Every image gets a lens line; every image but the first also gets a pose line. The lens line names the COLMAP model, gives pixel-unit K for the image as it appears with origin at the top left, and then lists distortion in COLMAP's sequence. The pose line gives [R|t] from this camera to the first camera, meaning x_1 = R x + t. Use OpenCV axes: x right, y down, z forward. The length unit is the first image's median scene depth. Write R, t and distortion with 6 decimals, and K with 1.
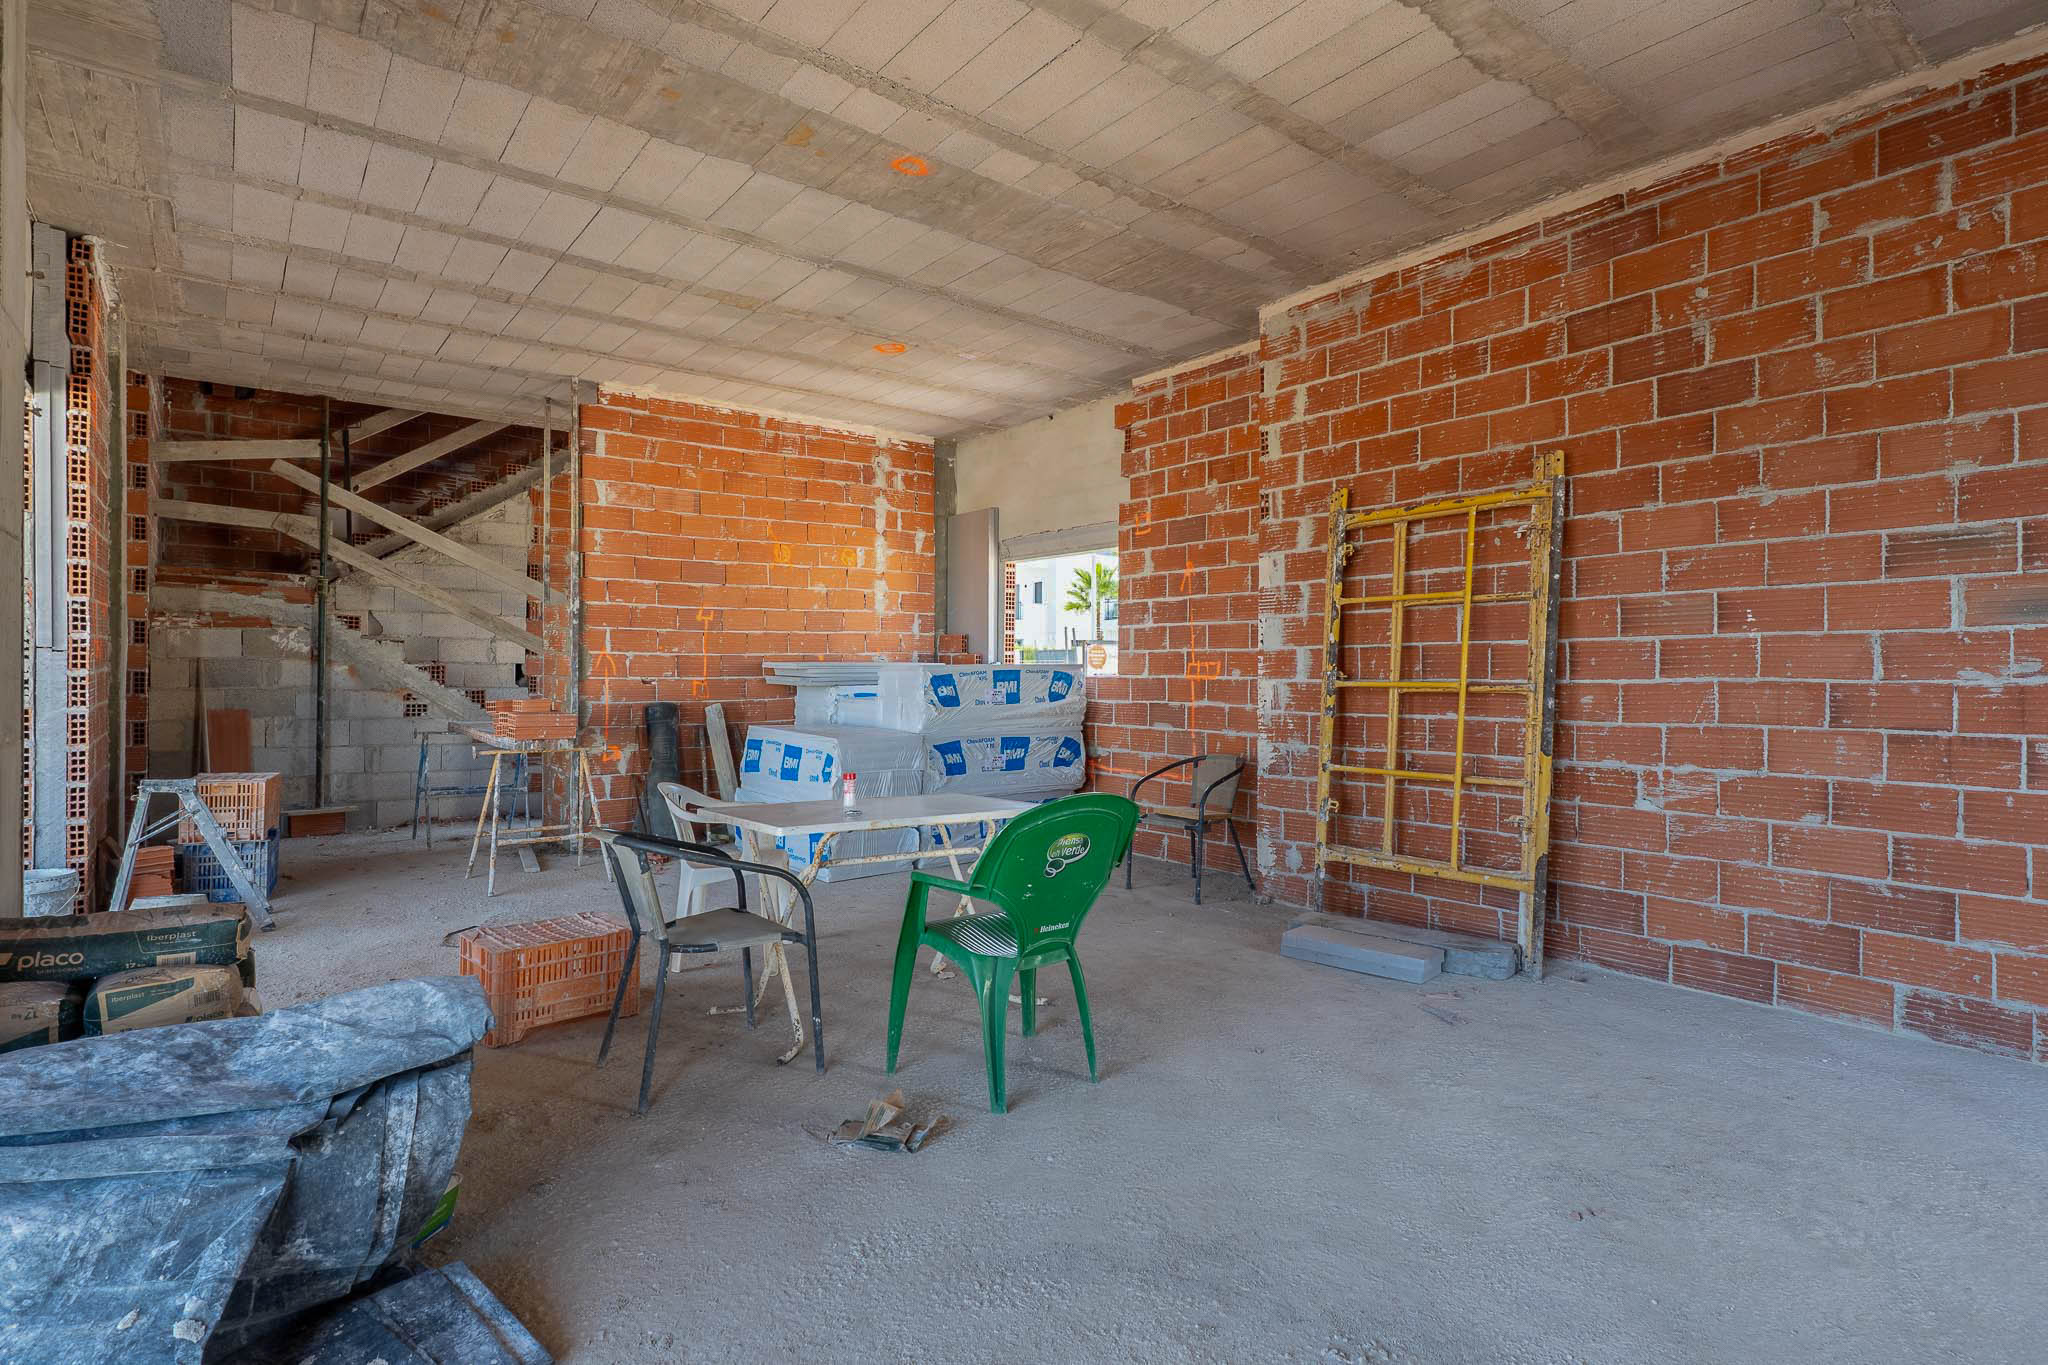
lens RADIAL K [[983.7, 0, 1059.4], [0, 983.7, 684.3], [0, 0, 1]] dist [-0.000005, 0.000058]
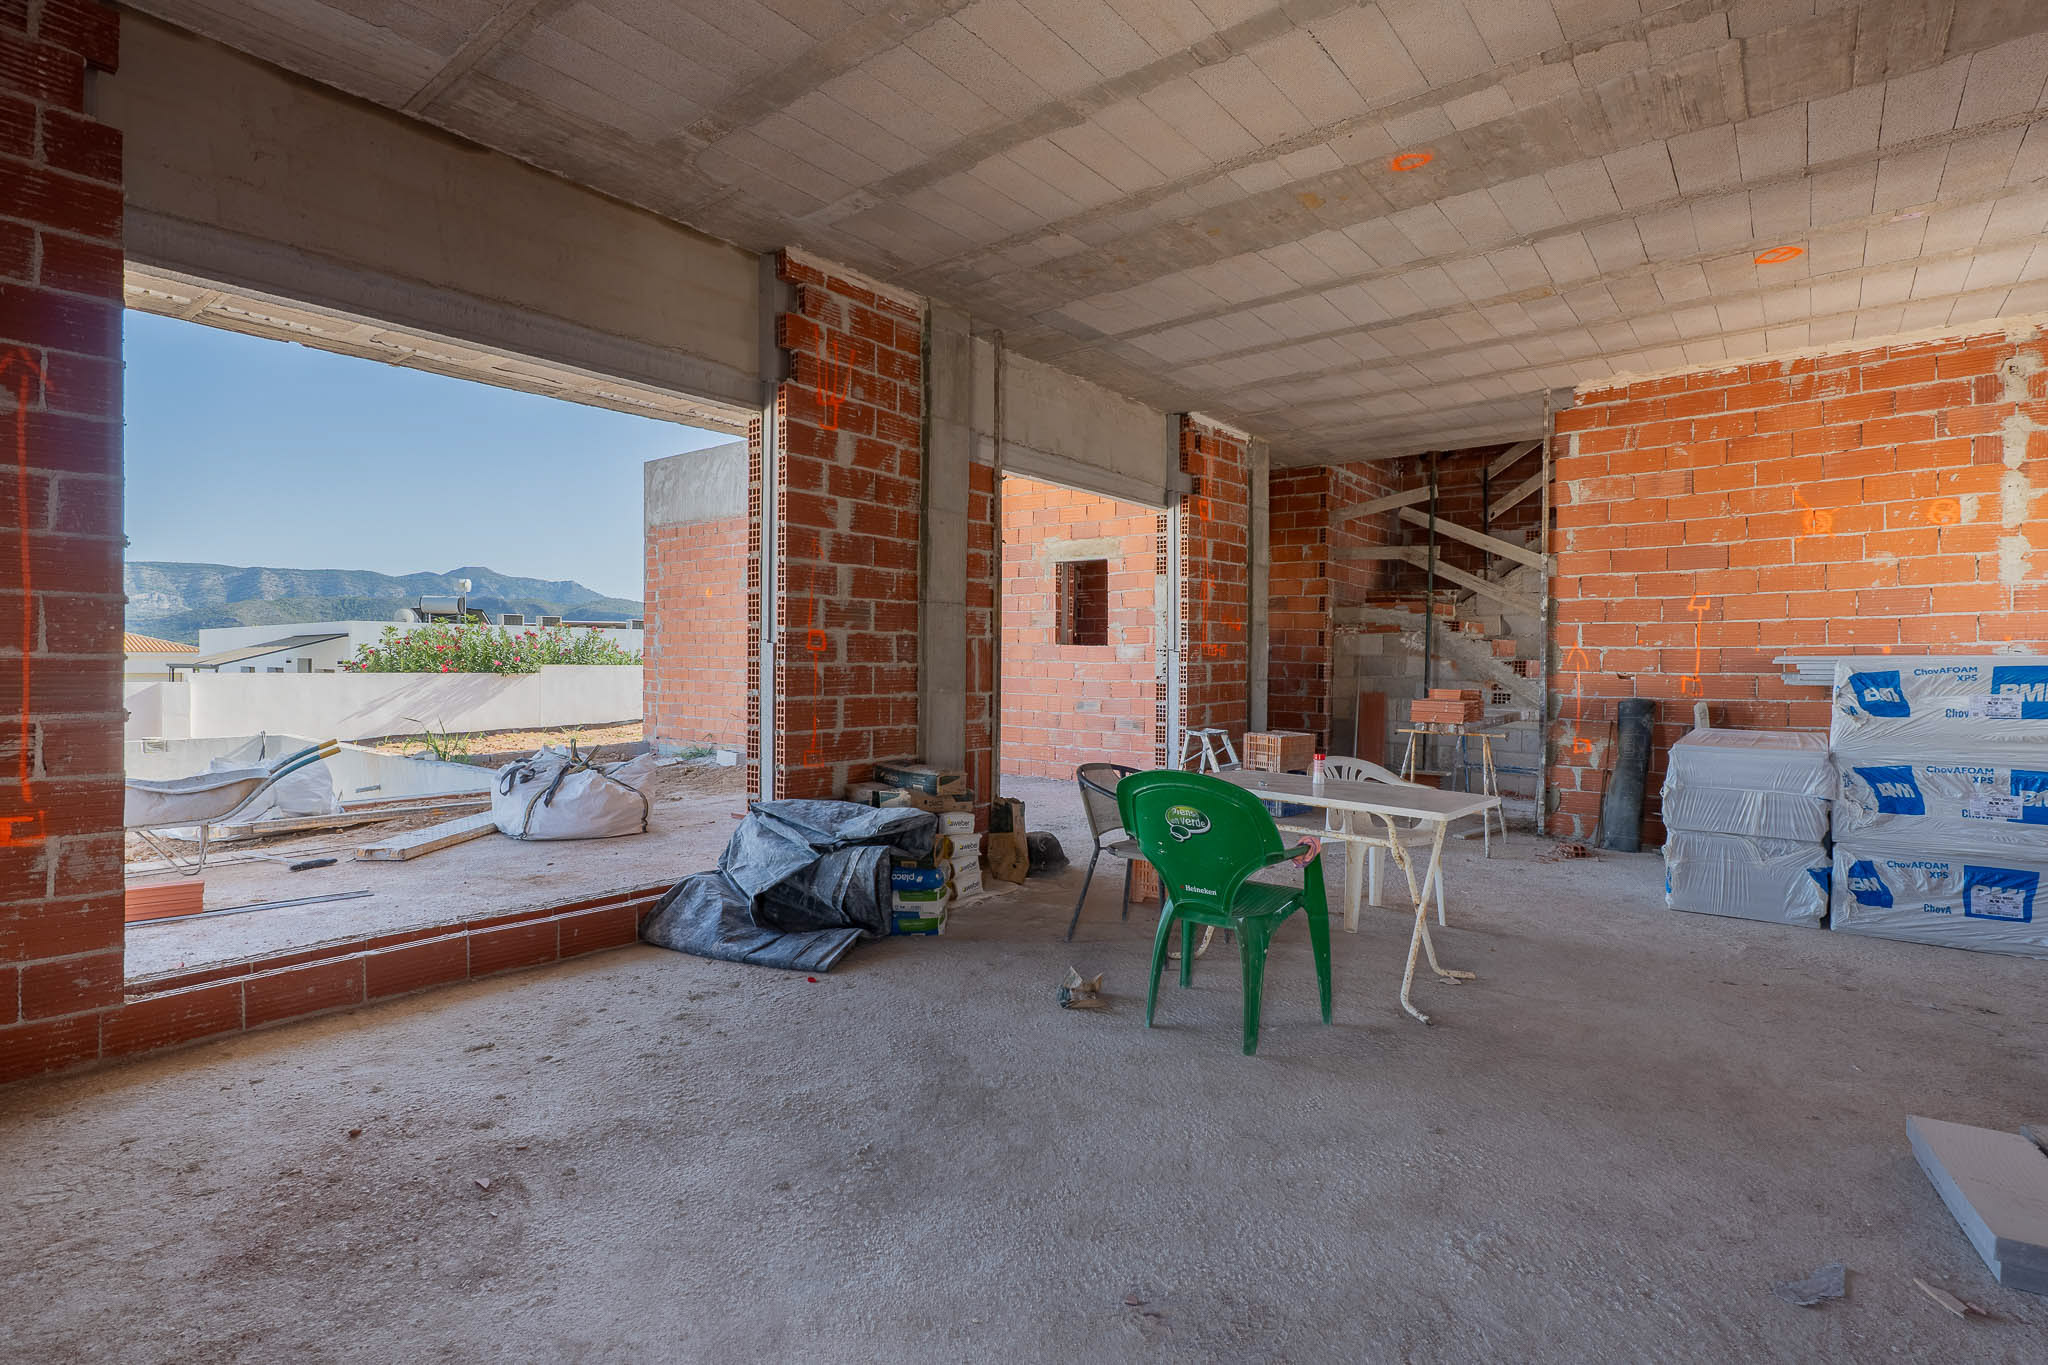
lens RADIAL K [[961.9, 0, 1024.0], [0, 961.9, 682.5], [0, 0, 1]] dist [-0.003070, -0.000636]
pose [[0.231260, 0.021092, -0.972663, 0.374747], [-0.019450, 0.999665, 0.017053, -0.001553], [0.972698, 0.014975, 0.231593, 0.204217]]
